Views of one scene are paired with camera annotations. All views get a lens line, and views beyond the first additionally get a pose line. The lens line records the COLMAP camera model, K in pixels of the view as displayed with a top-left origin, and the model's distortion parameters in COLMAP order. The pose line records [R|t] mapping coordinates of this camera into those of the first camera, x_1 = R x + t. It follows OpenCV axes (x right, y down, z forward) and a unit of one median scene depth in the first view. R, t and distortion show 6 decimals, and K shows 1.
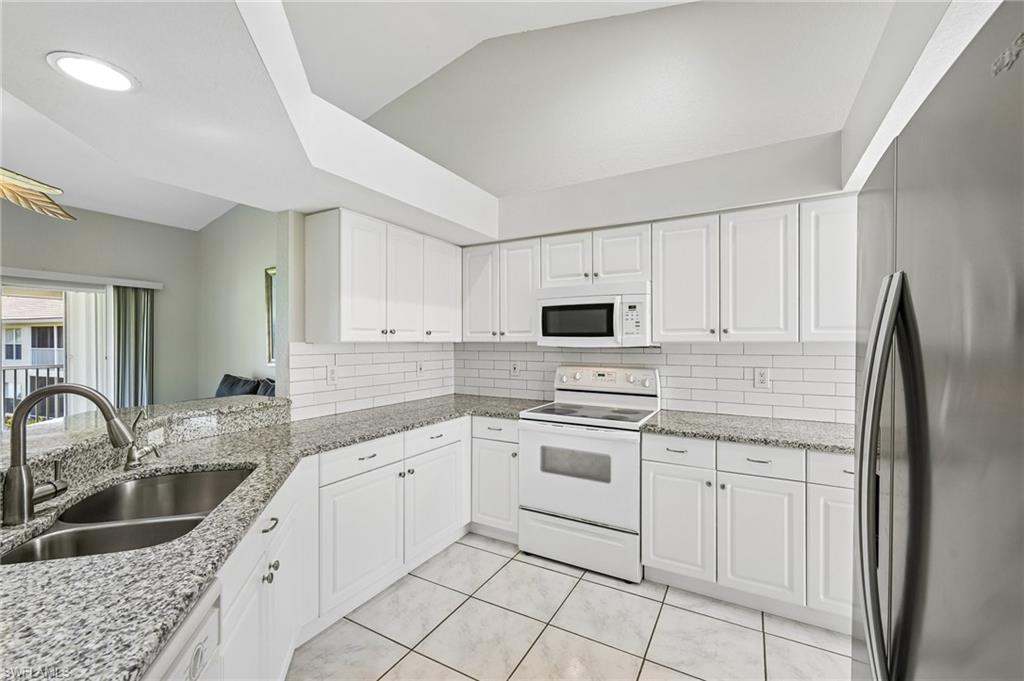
lens RADIAL K [[417.1, 0, 505.9], [0, 417.1, 336.2], [0, 0, 1]] dist [0.000364, 0.000144]
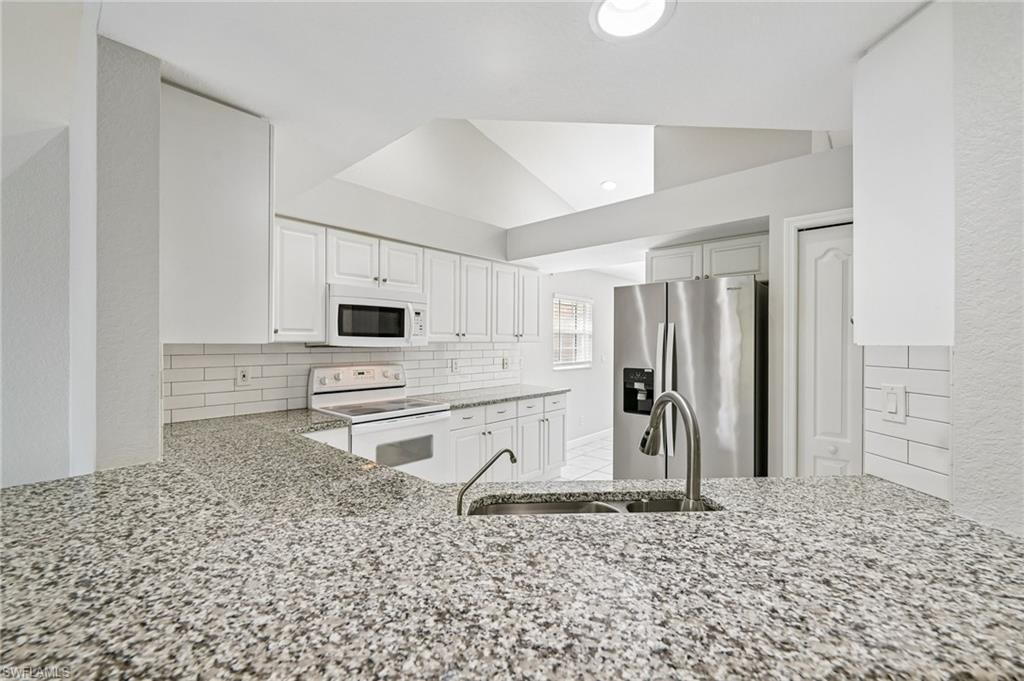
lens RADIAL K [[417.1, 0, 505.9], [0, 417.1, 336.2], [0, 0, 1]] dist [0.000364, 0.000144]
pose [[0.219798, 0.014176, 0.975442, -0.744856], [-0.015689, 0.999816, -0.010994, 0.005561], [-0.975419, -0.012887, 0.219980, 0.431993]]
